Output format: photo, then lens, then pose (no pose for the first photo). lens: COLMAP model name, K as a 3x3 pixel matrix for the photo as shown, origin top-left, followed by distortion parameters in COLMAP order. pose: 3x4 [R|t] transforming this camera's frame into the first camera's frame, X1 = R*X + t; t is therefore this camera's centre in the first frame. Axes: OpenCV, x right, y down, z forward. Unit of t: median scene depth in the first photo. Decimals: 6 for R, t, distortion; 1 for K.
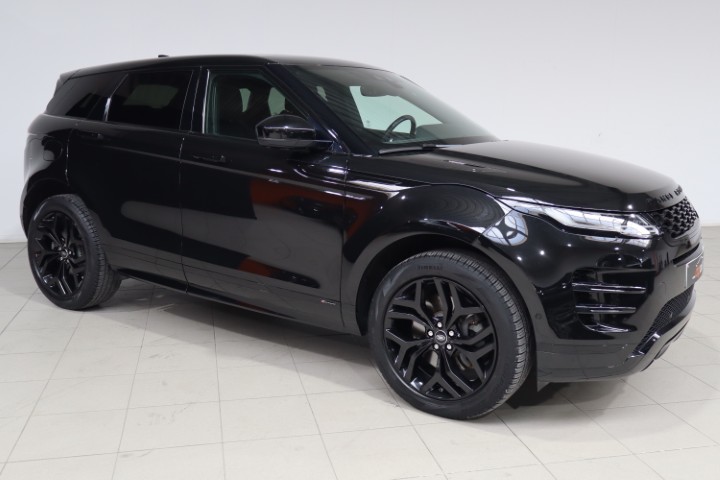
lens RADIAL K [[729.1, 0, 360.0], [0, 729.1, 240.0], [0, 0, 1]] dist [-0.005384, -0.016037]
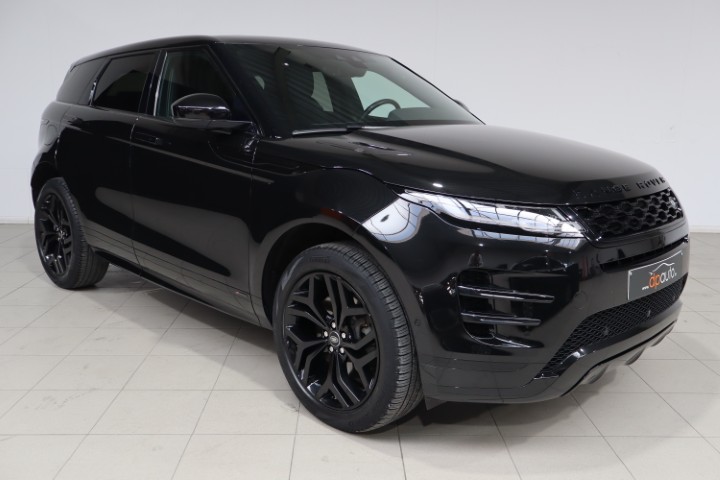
lens RADIAL K [[694.6, 0, 360.0], [0, 694.6, 240.0], [0, 0, 1]] dist [-0.003568, 0.008639]
pose [[0.975245, 0.036247, -0.218137, 0.306769], [-0.034452, 0.999334, 0.012025, 0.000191], [0.218427, -0.004212, 0.975844, 0.164528]]
